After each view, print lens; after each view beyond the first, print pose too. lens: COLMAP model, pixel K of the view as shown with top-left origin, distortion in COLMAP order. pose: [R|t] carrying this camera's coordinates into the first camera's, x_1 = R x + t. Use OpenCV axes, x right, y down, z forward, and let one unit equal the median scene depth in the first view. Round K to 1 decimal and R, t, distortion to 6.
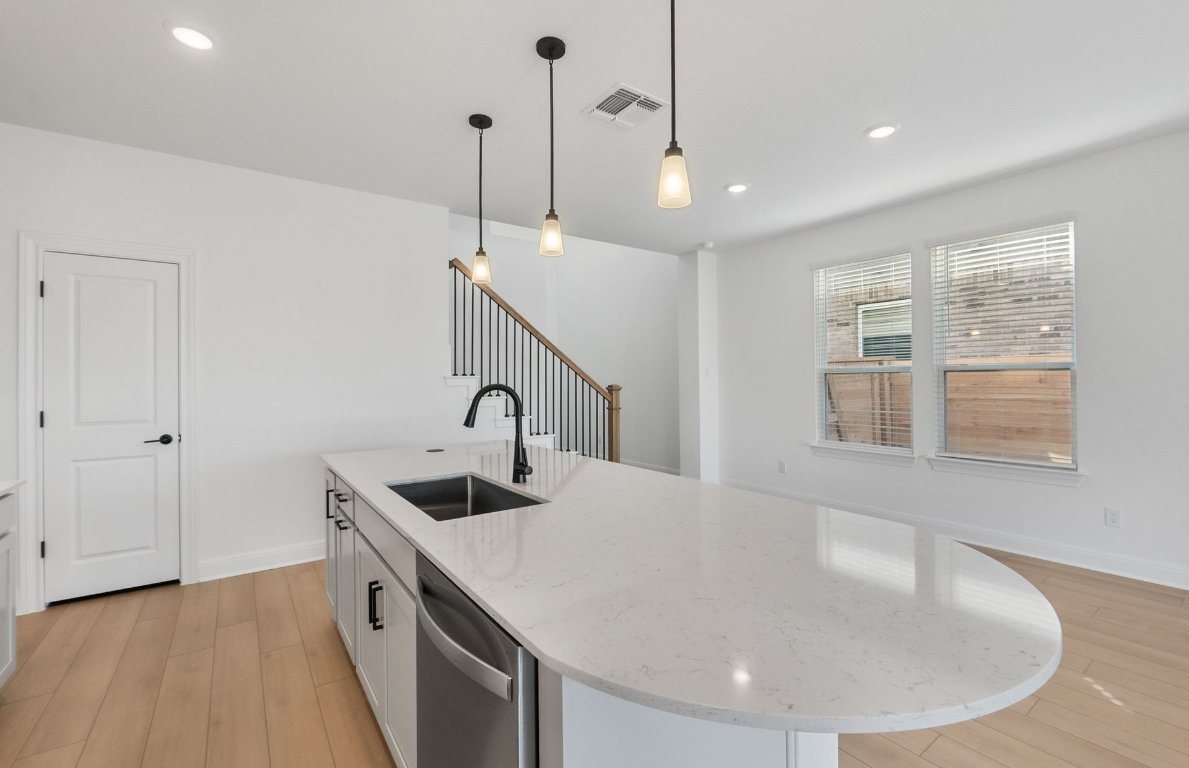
lens RADIAL K [[495.9, 0, 596.5], [0, 495.9, 378.1], [0, 0, 1]] dist [-0.000859, -0.000115]
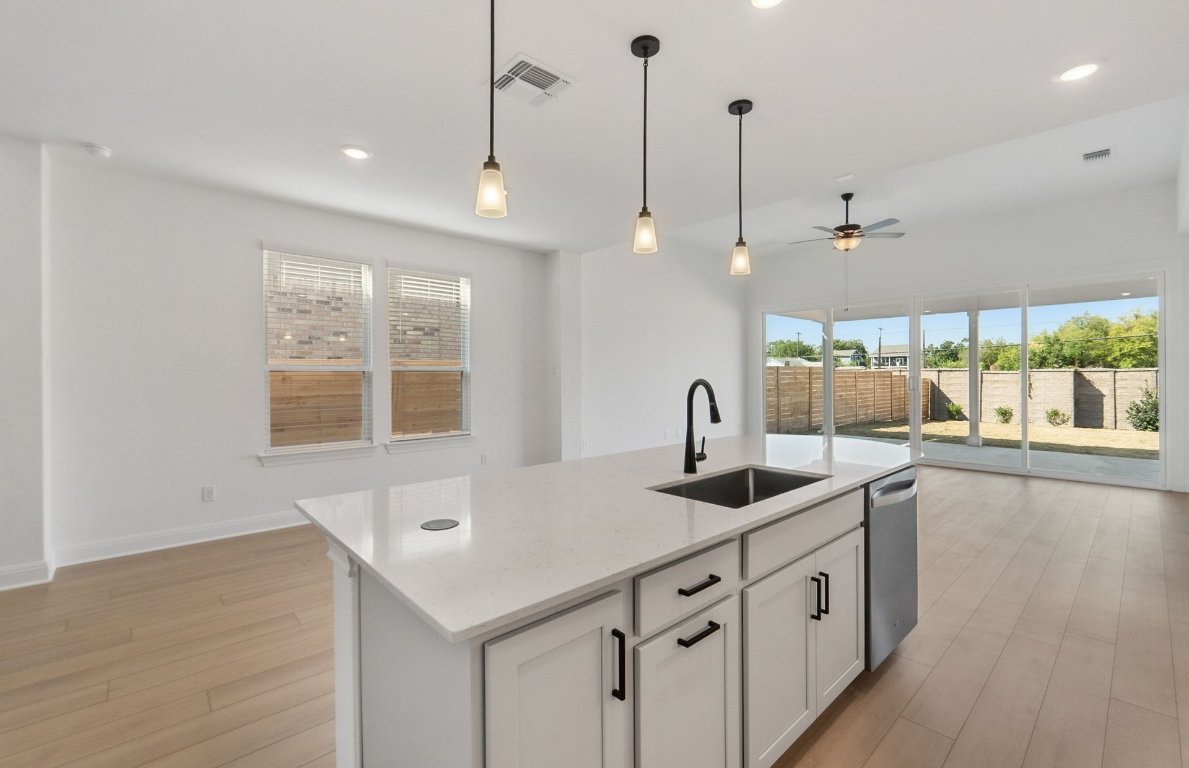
lens RADIAL K [[495.9, 0, 596.5], [0, 495.9, 378.1], [0, 0, 1]] dist [-0.000859, -0.000115]
pose [[-0.097024, 0.000846, 0.995282, -0.614682], [0.001079, 0.999999, -0.000745, 0.004334], [-0.995281, 0.001002, -0.097025, 0.674222]]
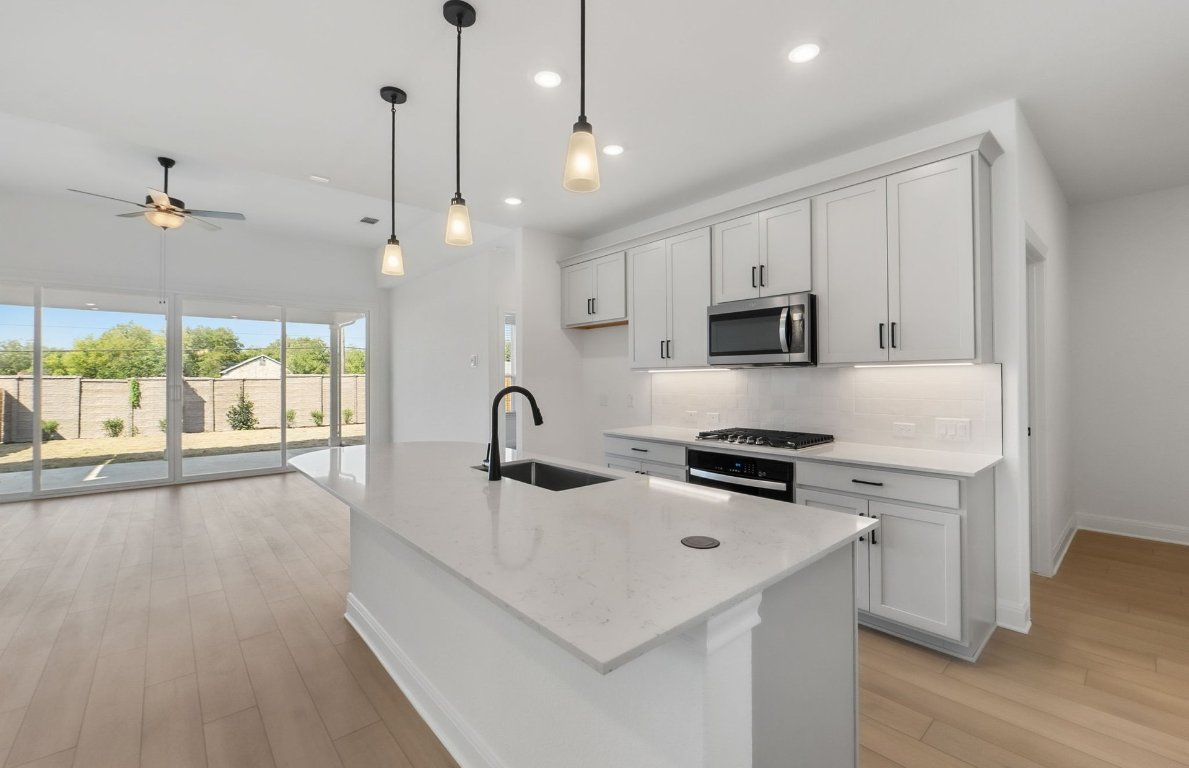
lens RADIAL K [[514.0, 0, 599.6], [0, 514.0, 374.2], [0, 0, 1]] dist [-0.002504, -0.000399]
pose [[-0.997315, 0.009560, -0.072604, -0.153065], [0.010633, 0.999840, -0.014412, 0.001617], [0.072454, -0.015146, -0.997257, 1.094806]]
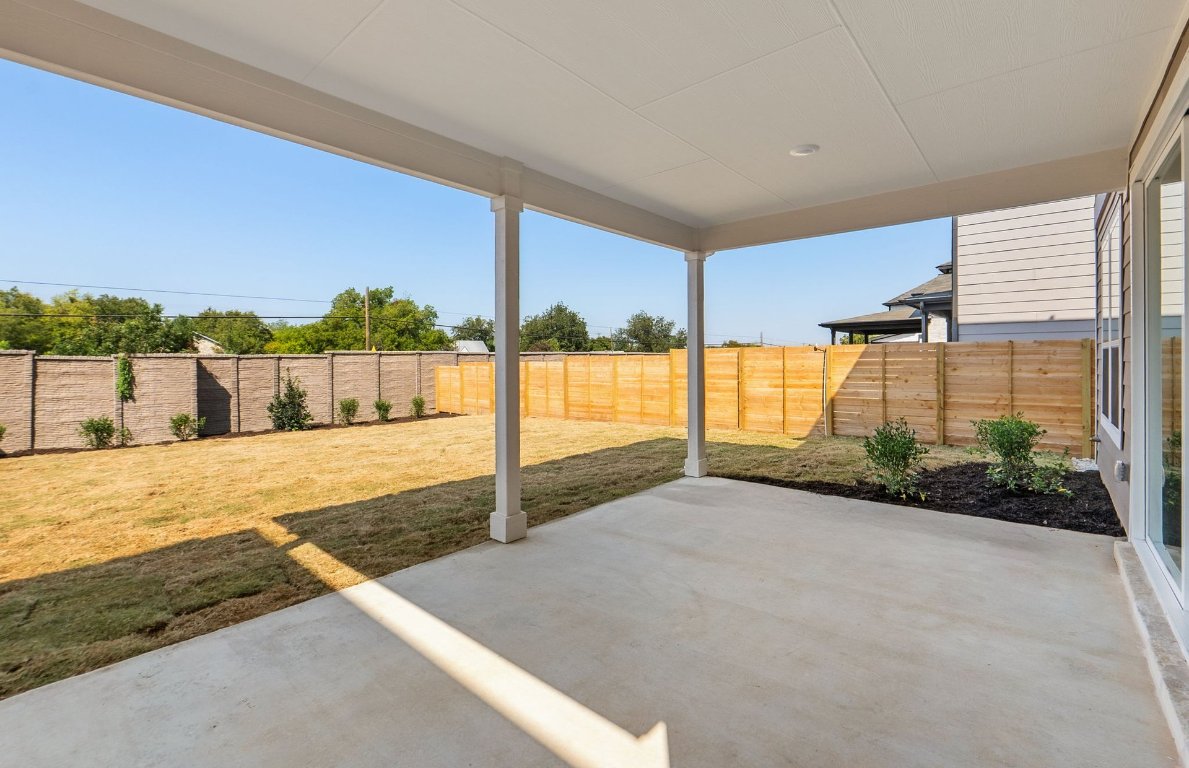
lens RADIAL K [[509.2, 0, 590.5], [0, 509.2, 369.6], [0, 0, 1]] dist [-0.001260, -0.000748]
pose [[-0.979355, 0.013616, -0.201691, 1.725818], [0.010534, 0.999811, 0.016346, -0.007264], [0.201875, 0.013884, -0.979313, -0.422960]]
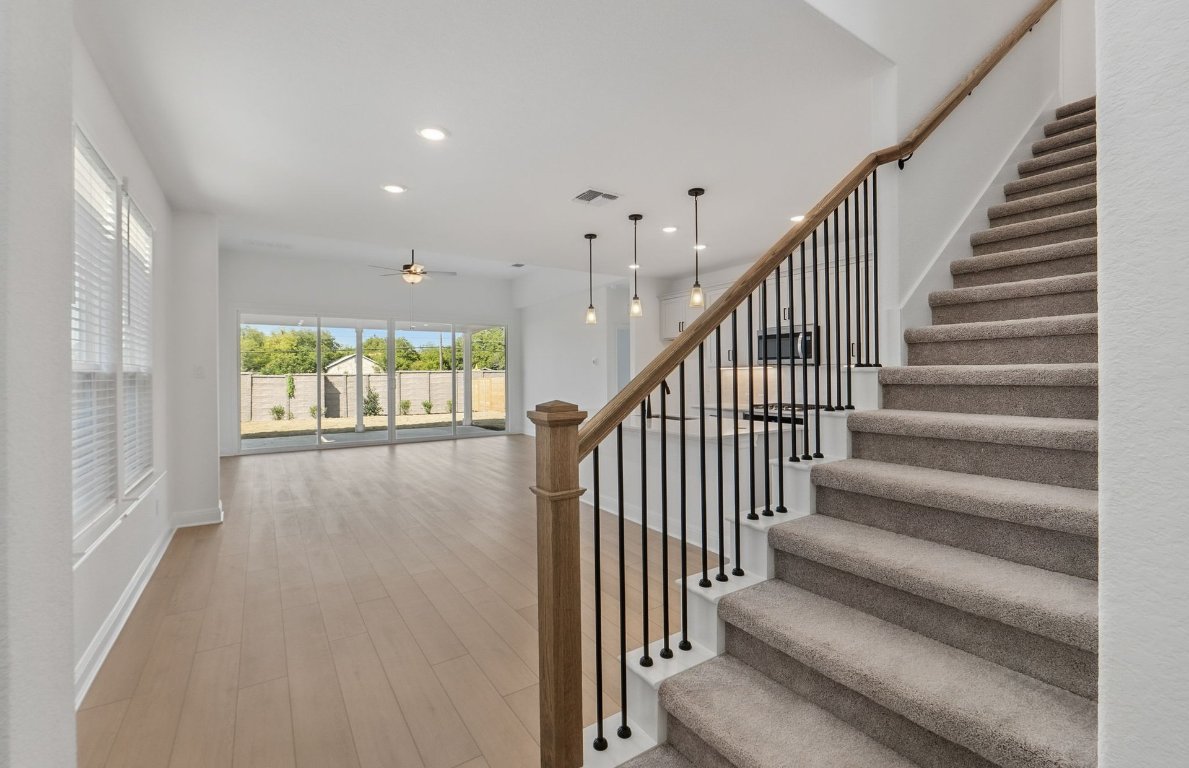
lens RADIAL K [[509.2, 0, 590.5], [0, 509.2, 369.6], [0, 0, 1]] dist [-0.001260, -0.000748]
pose [[-0.998433, 0.012640, 0.054510, -0.004028], [0.011806, 0.999809, -0.015600, 0.005413], [-0.054697, -0.014932, -0.998391, 1.791966]]
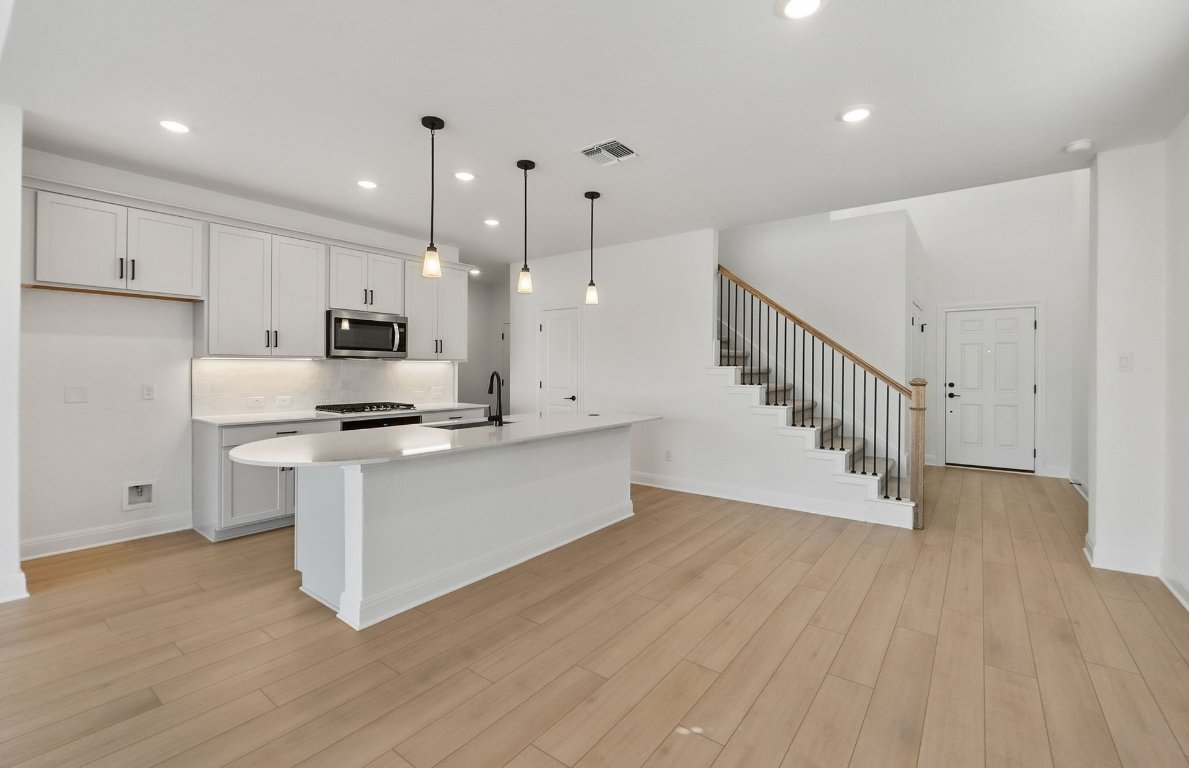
lens RADIAL K [[509.2, 0, 590.5], [0, 509.2, 369.6], [0, 0, 1]] dist [-0.001260, -0.000748]
pose [[0.278246, 0.009833, -0.960459, 0.889864], [-0.004111, 0.999951, 0.009046, -0.008219], [0.960501, 0.001431, 0.278273, 0.417732]]
